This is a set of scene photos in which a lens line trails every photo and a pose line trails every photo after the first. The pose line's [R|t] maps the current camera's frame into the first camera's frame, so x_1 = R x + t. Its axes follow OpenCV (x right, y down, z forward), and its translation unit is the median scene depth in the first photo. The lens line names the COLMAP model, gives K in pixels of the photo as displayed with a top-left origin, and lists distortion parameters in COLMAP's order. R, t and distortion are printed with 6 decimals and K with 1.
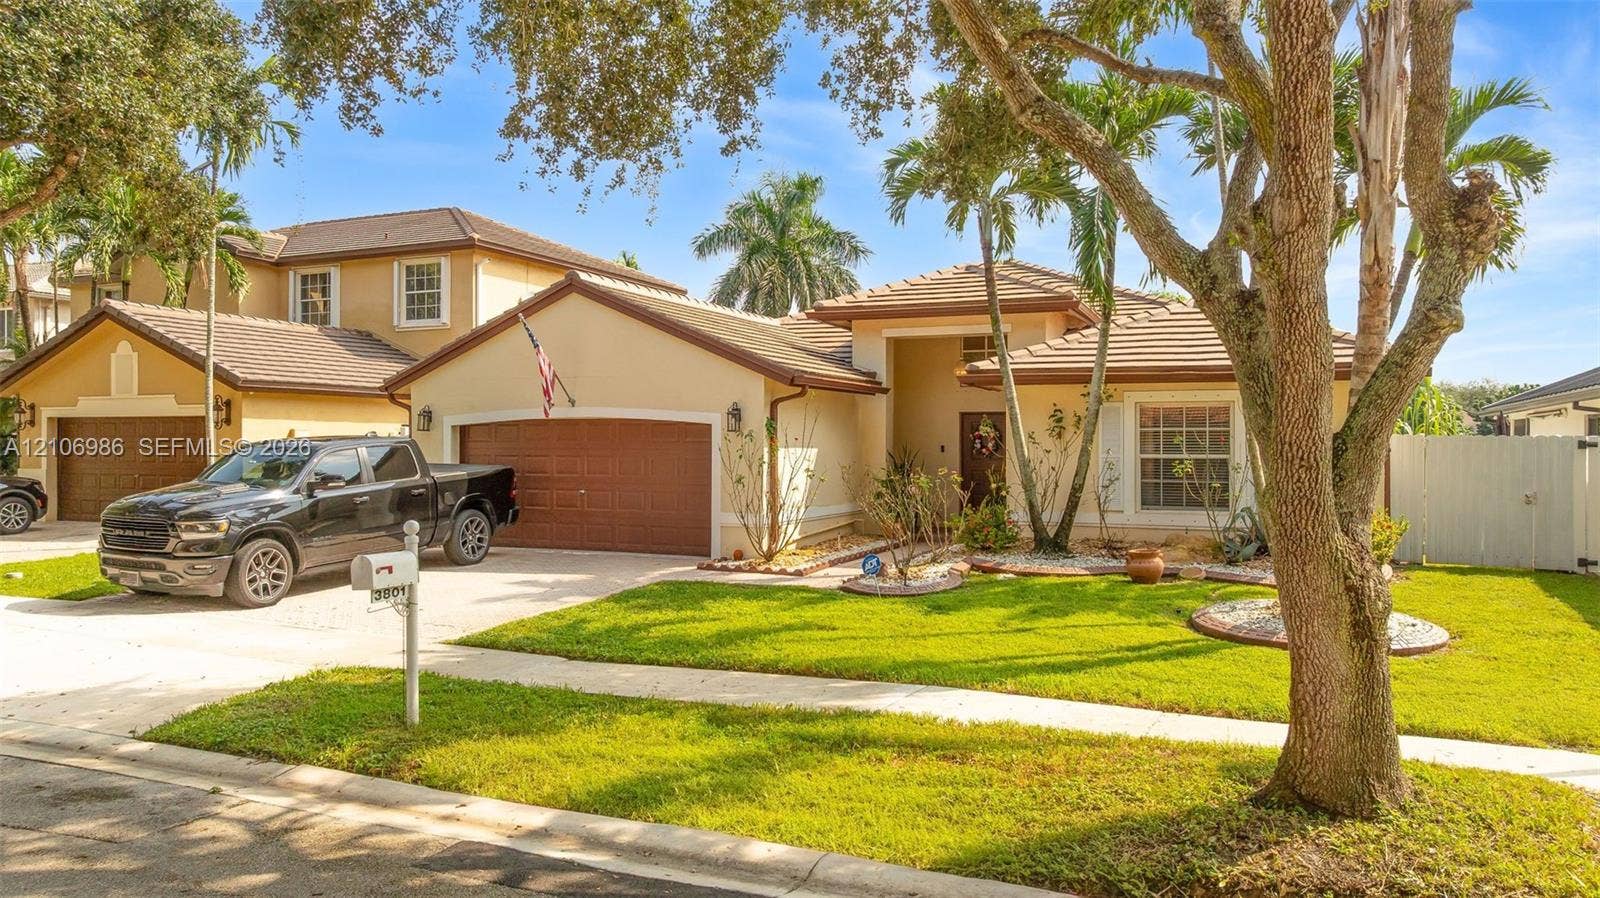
lens RADIAL K [[1129.6, 0, 800.0], [0, 1129.6, 449.0], [0, 0, 1]] dist [-0.029830, 0.025182]
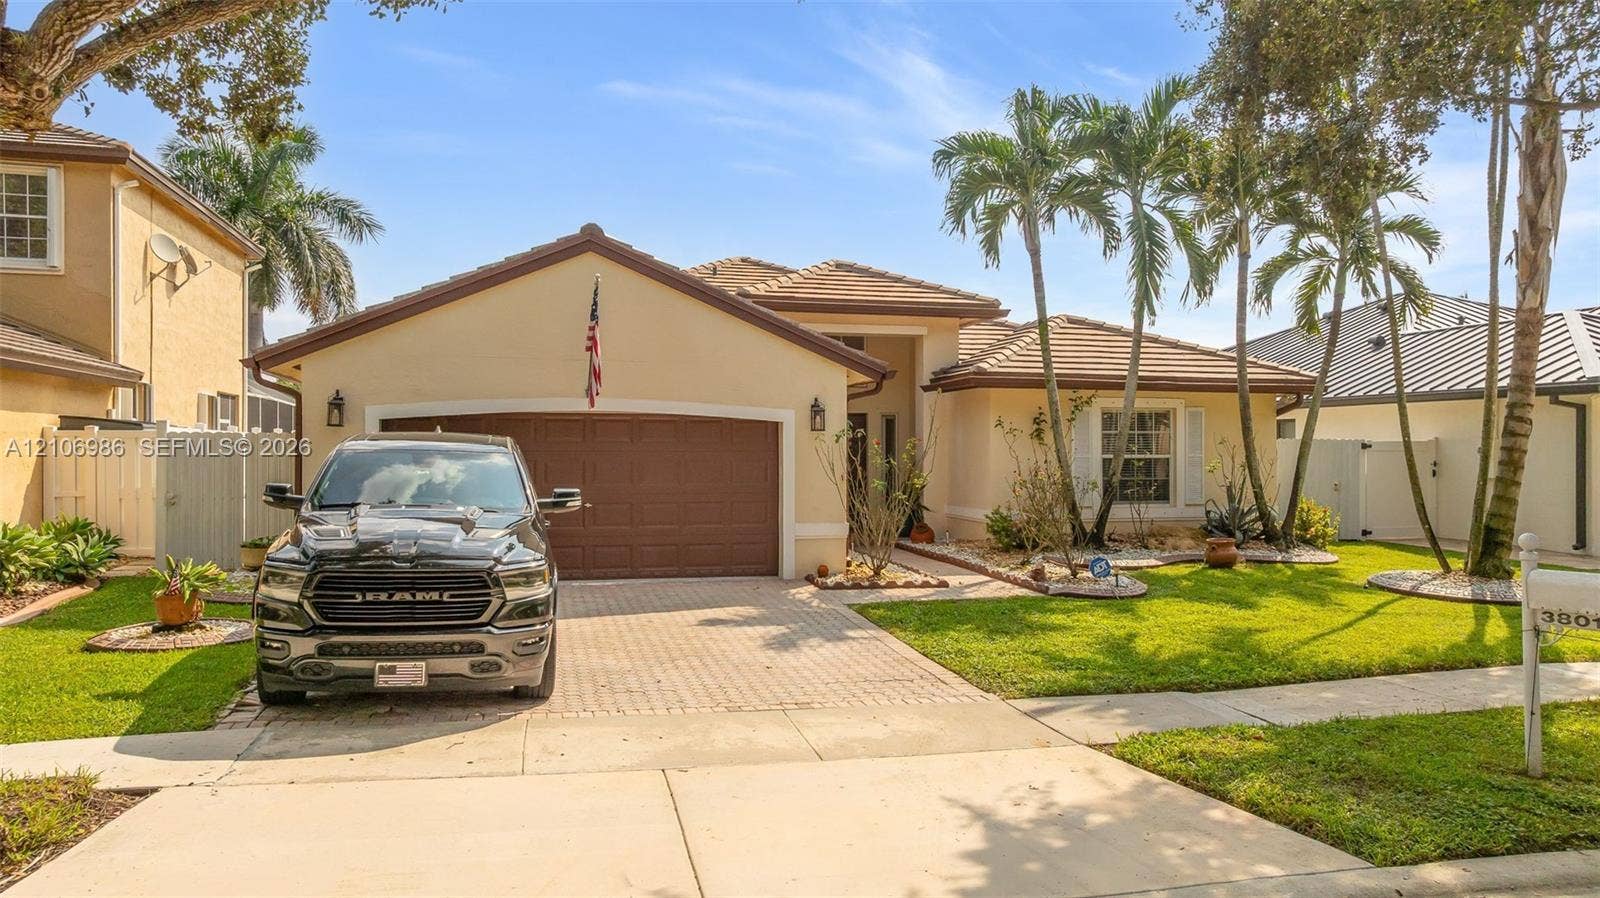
lens RADIAL K [[1127.8, 0, 800.0], [0, 1127.8, 449.0], [0, 0, 1]] dist [-0.015449, -0.000943]
pose [[0.789134, -0.001596, 0.614220, -0.604238], [0.002694, 0.999996, -0.000863, -0.000690], [-0.614216, 0.002336, 0.789135, 0.311908]]
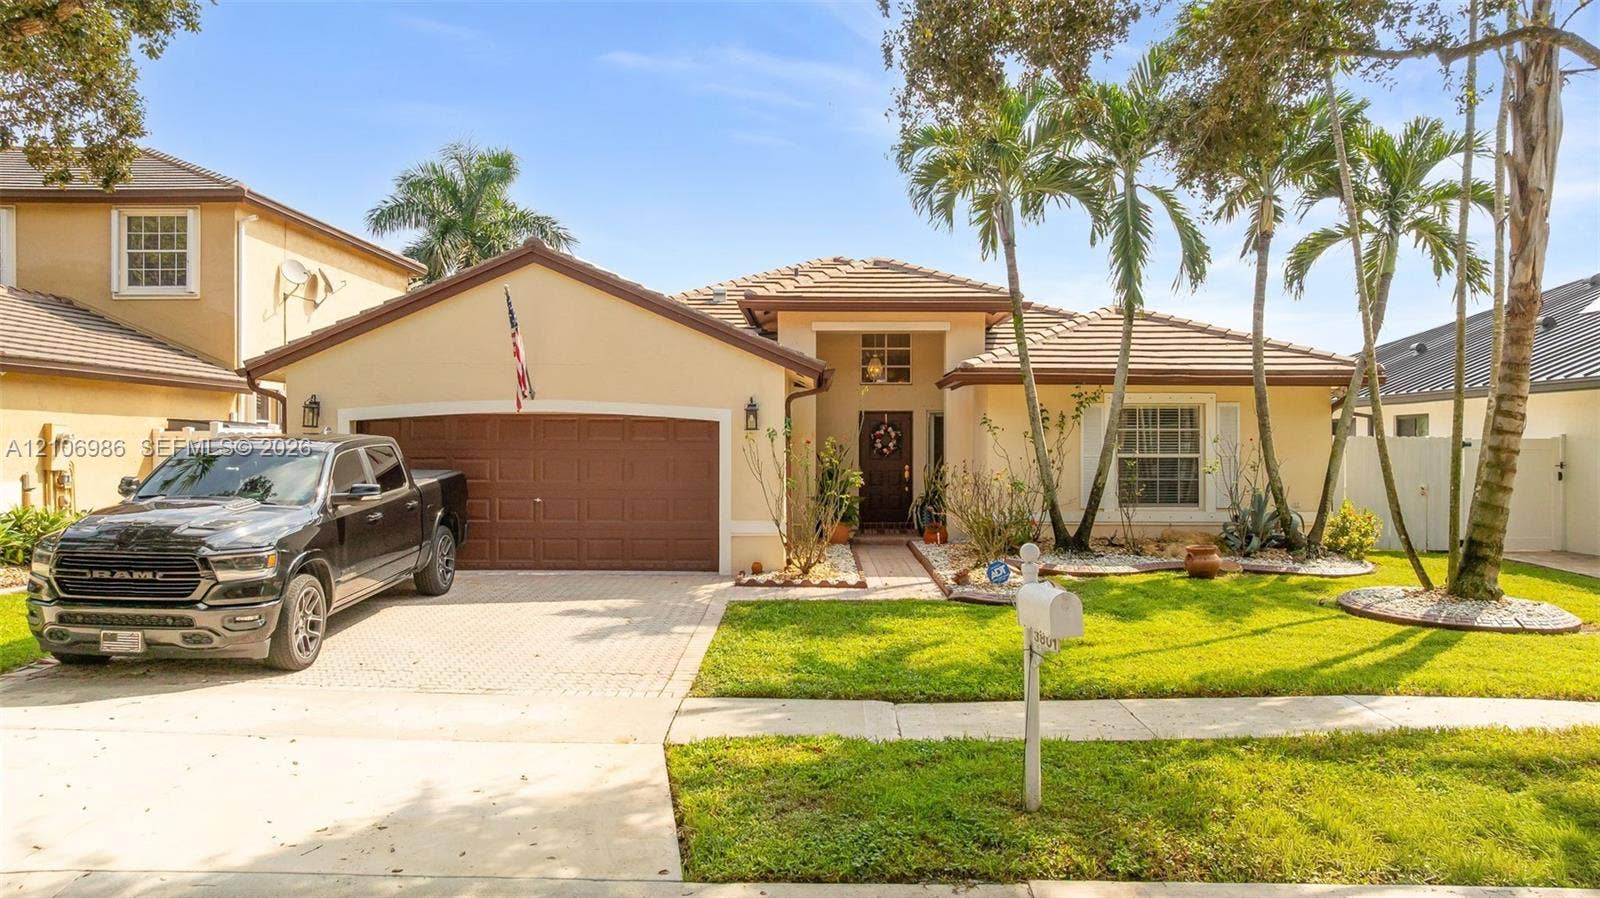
lens RADIAL K [[1127.8, 0, 800.0], [0, 1127.8, 449.0], [0, 0, 1]] dist [-0.015449, -0.000943]
pose [[0.921475, -0.001990, 0.388434, -0.367151], [0.001632, 0.999998, 0.001253, -0.001379], [-0.388435, -0.000521, 0.921476, 0.161904]]
